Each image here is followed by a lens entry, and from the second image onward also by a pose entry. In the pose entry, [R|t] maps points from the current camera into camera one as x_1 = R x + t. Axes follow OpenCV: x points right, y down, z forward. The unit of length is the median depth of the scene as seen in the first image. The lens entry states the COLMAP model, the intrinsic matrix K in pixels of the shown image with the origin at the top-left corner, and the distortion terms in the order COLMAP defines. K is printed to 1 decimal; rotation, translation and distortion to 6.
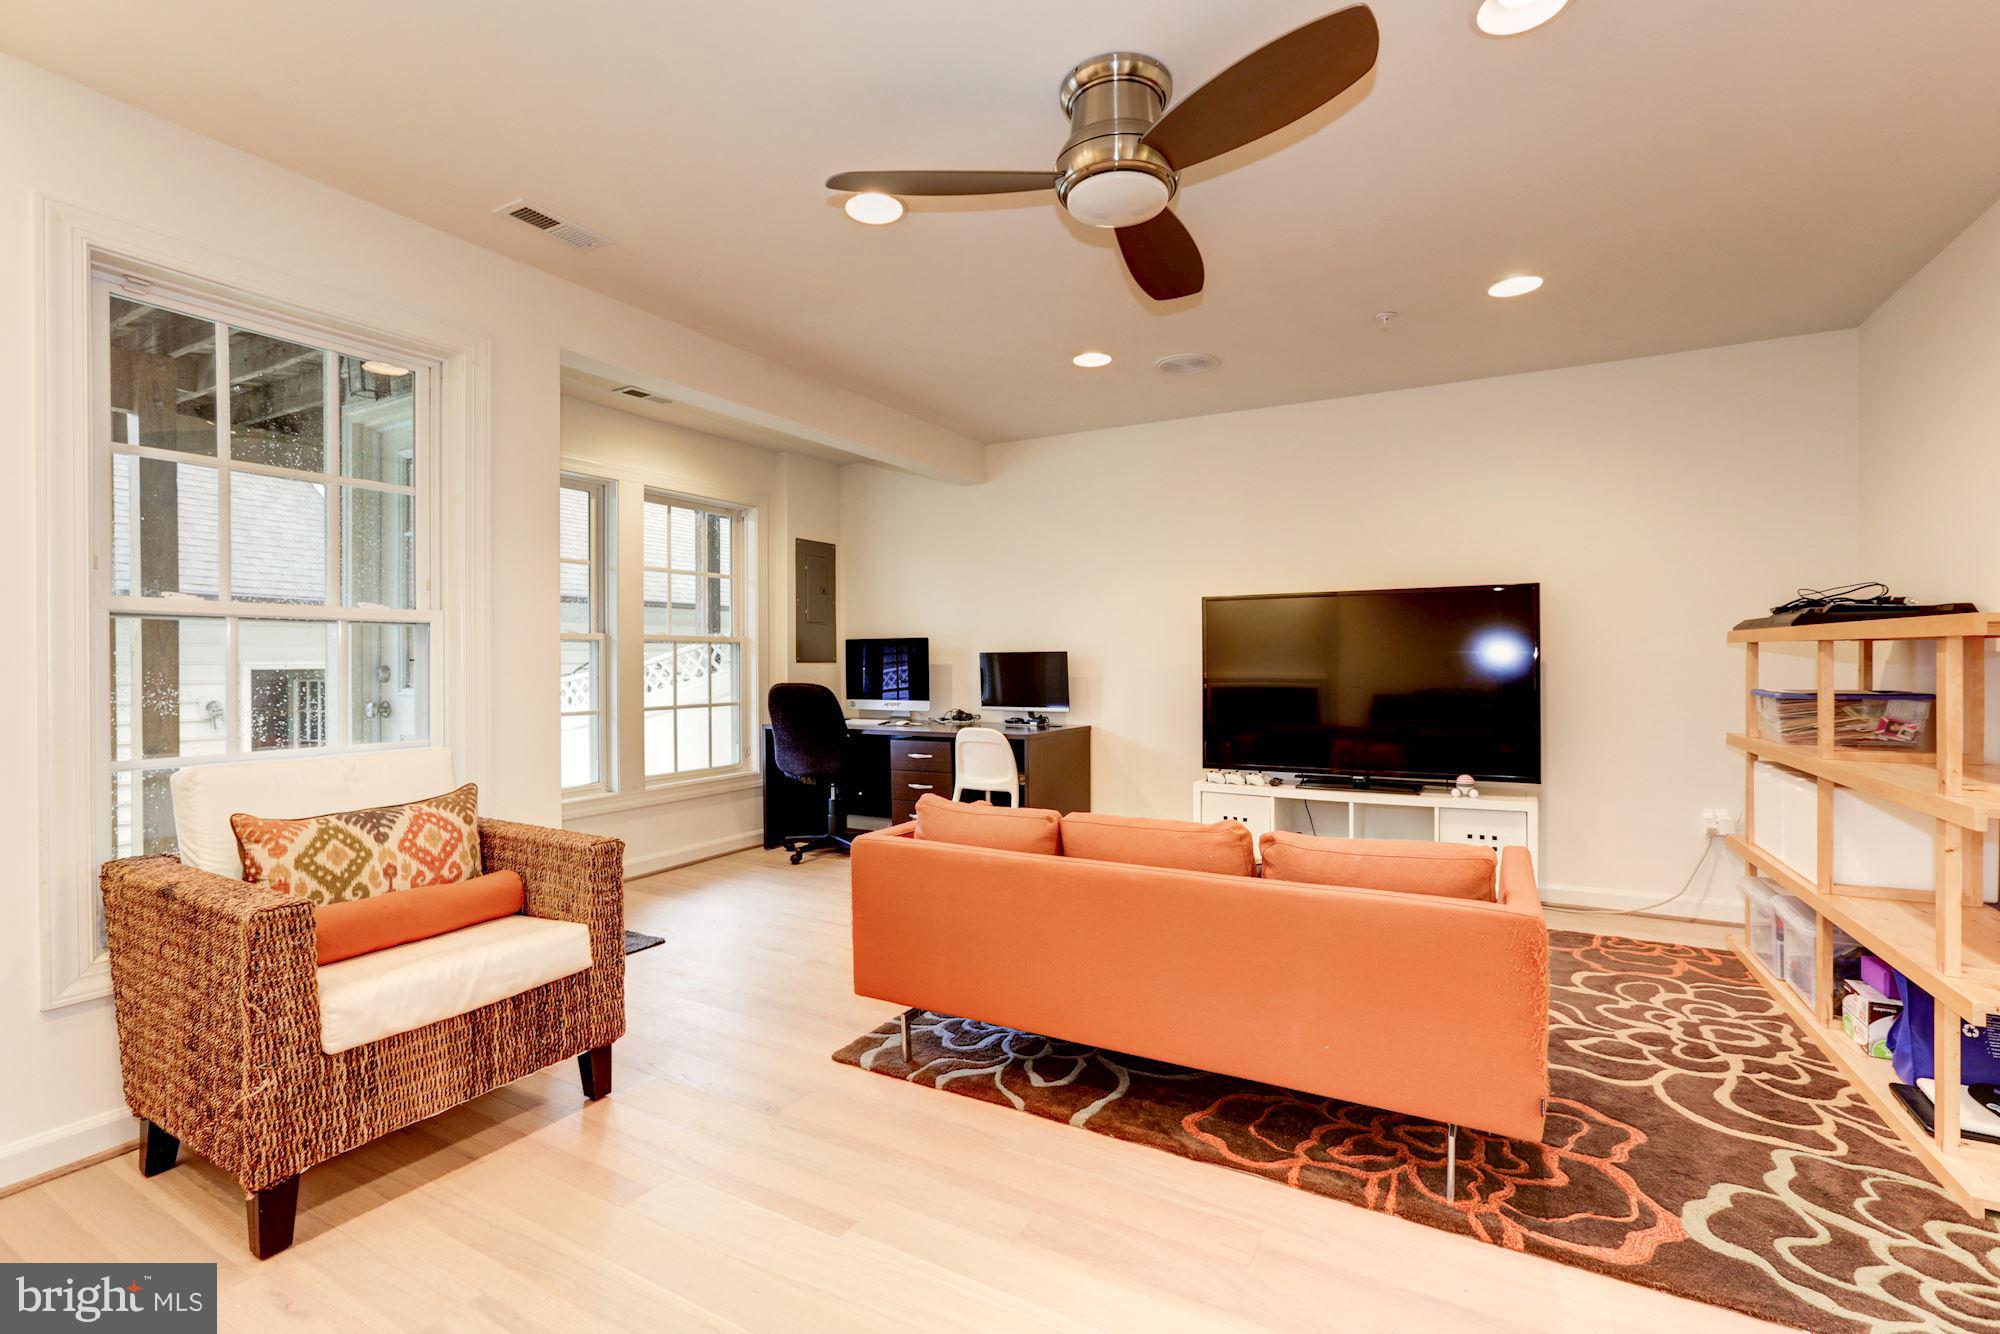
lens RADIAL K [[896.9, 0, 1005.9], [0, 896.9, 659.7], [0, 0, 1]] dist [-0.017805, 0.007886]
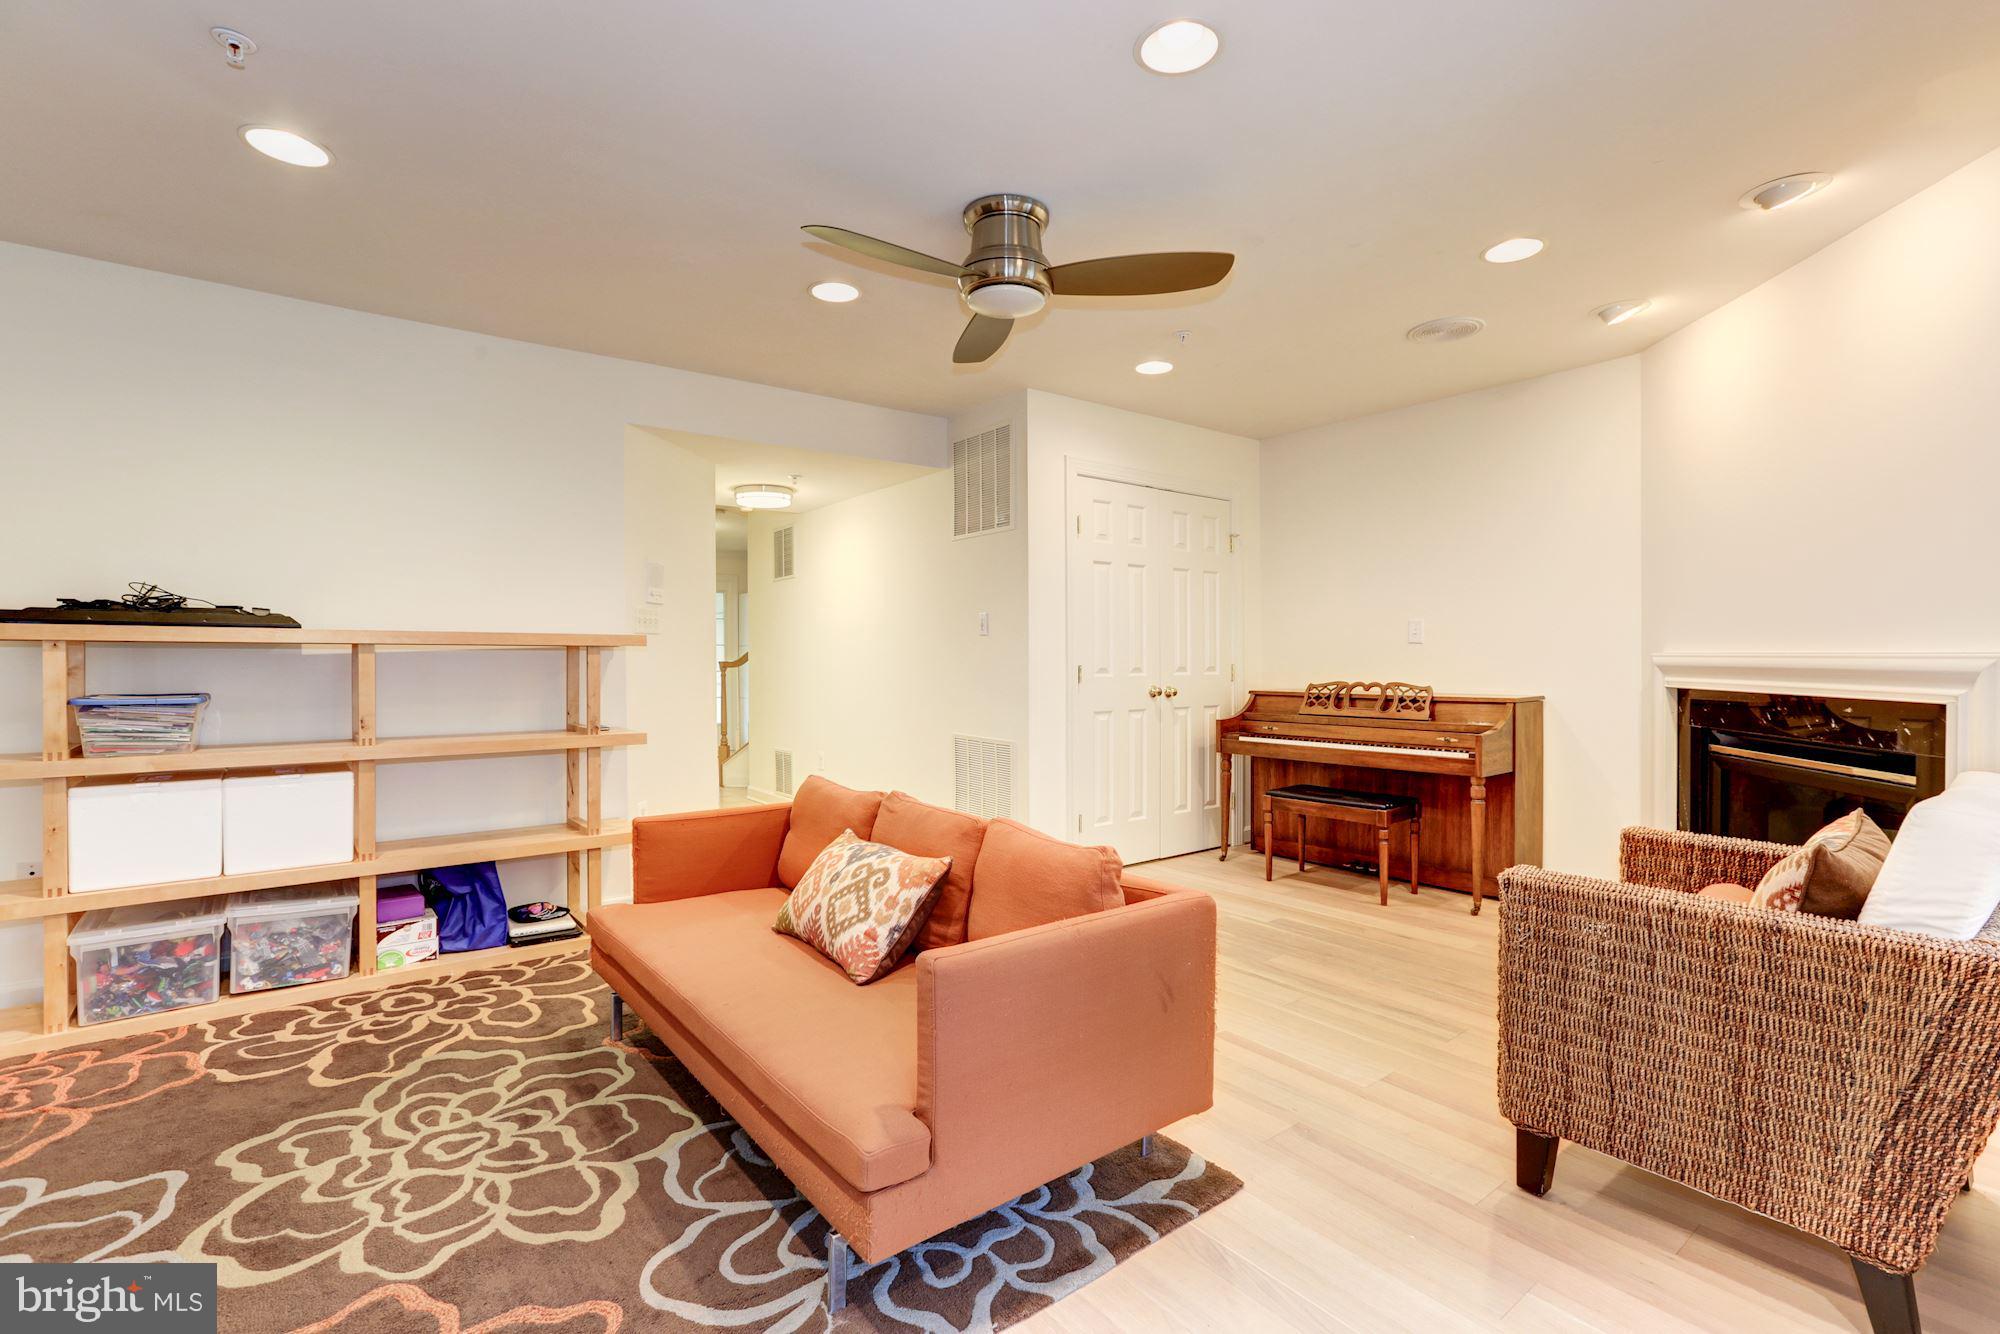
lens RADIAL K [[896.9, 0, 1003.4], [0, 896.9, 666.4], [0, 0, 1]] dist [-0.017805, 0.007886]
pose [[-0.919383, 0.001604, 0.393360, -0.322202], [0.005996, 0.999933, 0.009938, 0.001241], [-0.393318, 0.011495, -0.919331, 1.858047]]
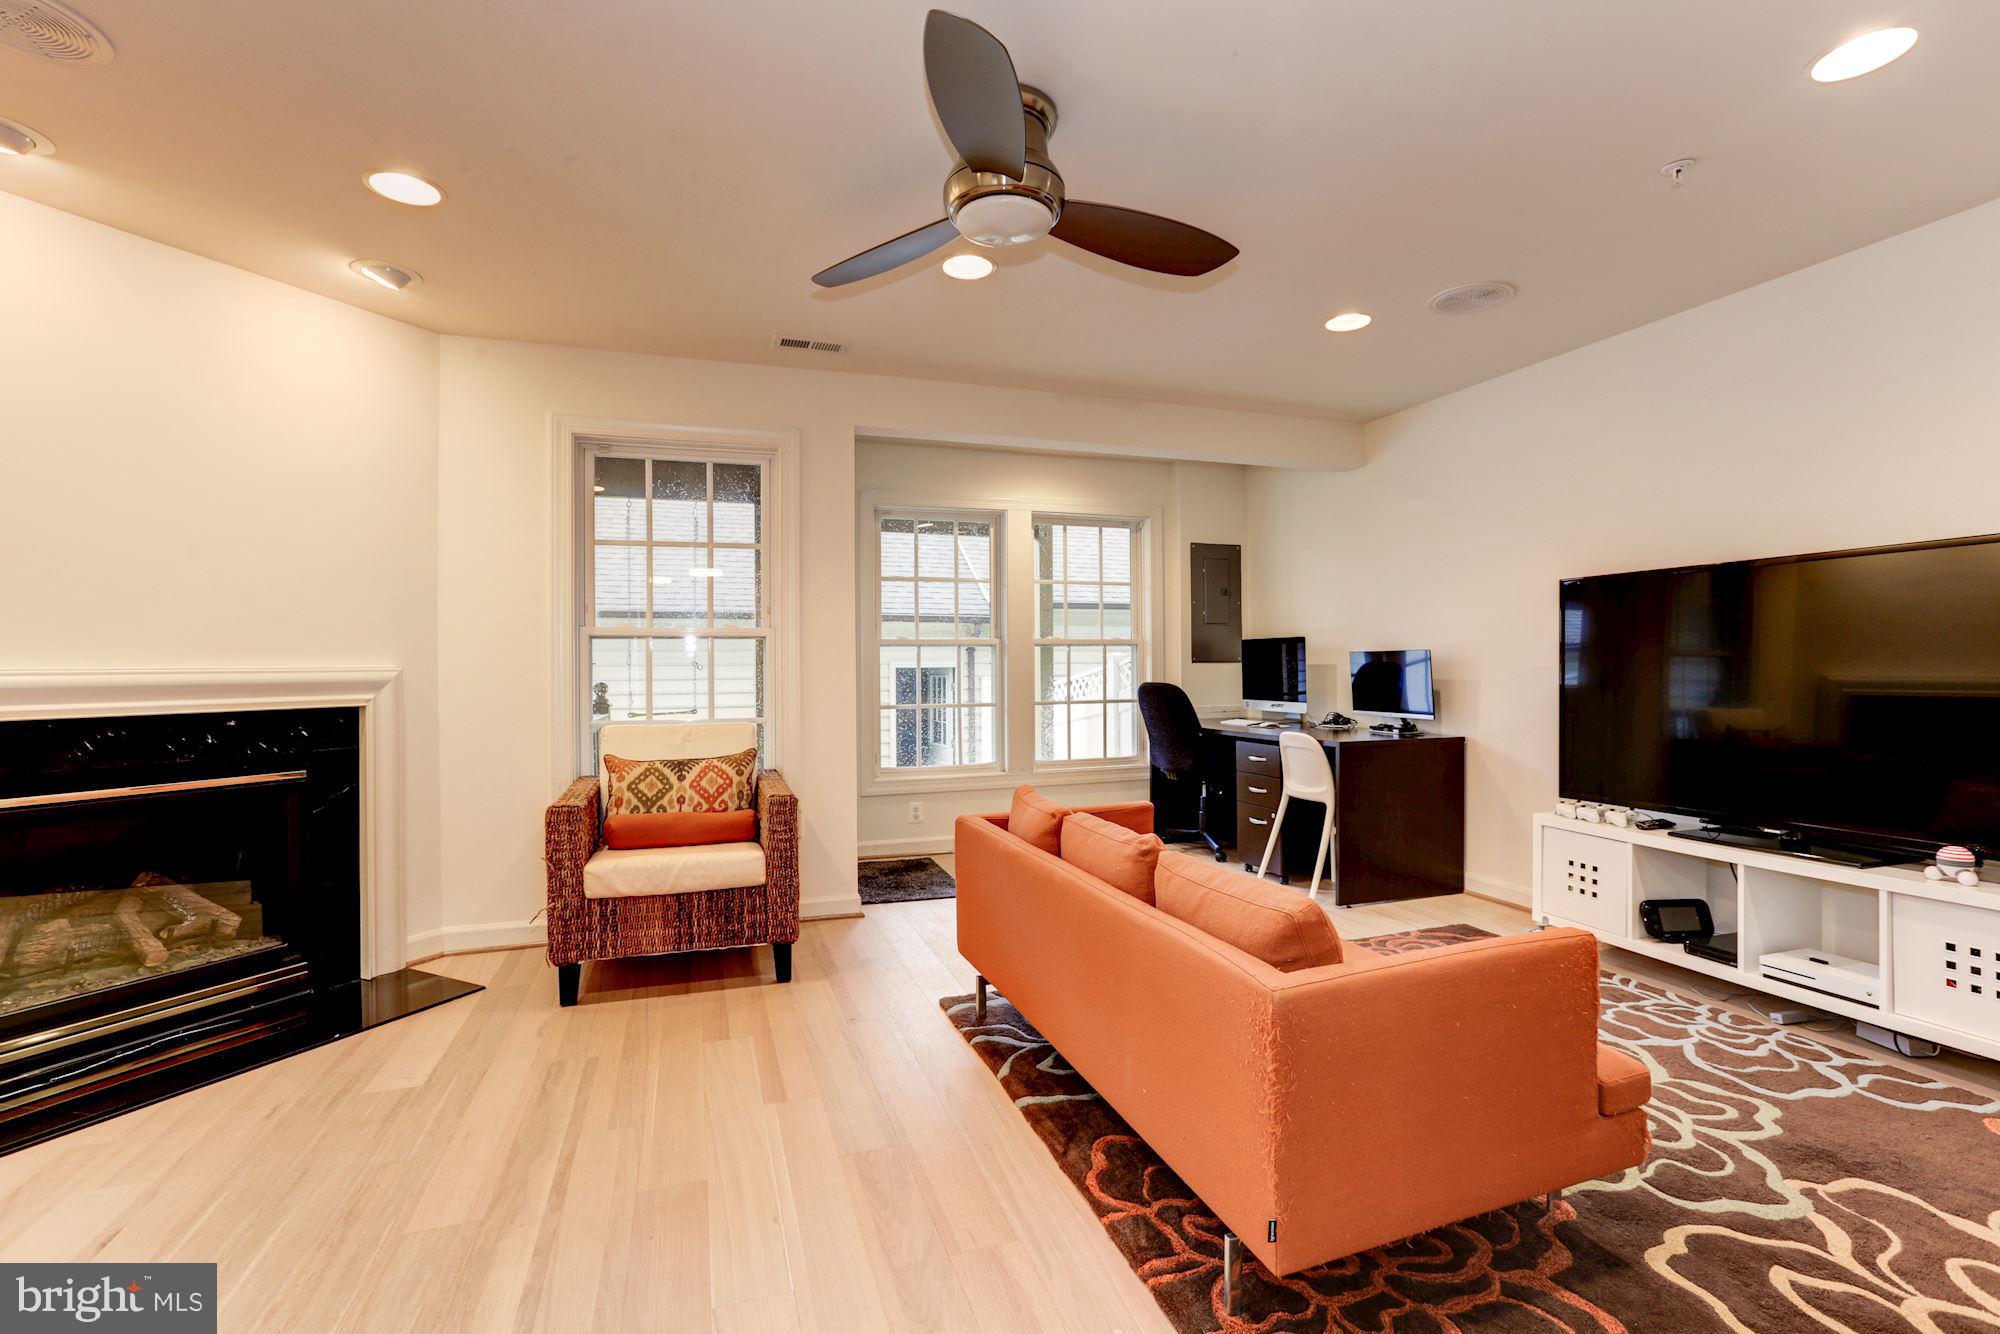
lens RADIAL K [[896.9, 0, 991.5], [0, 896.9, 659.5], [0, 0, 1]] dist [-0.017805, 0.007886]
pose [[0.745825, -0.005019, -0.666122, 0.684544], [0.006327, 0.999980, -0.000451, -0.002761], [0.666111, -0.003878, 0.745842, 0.179116]]
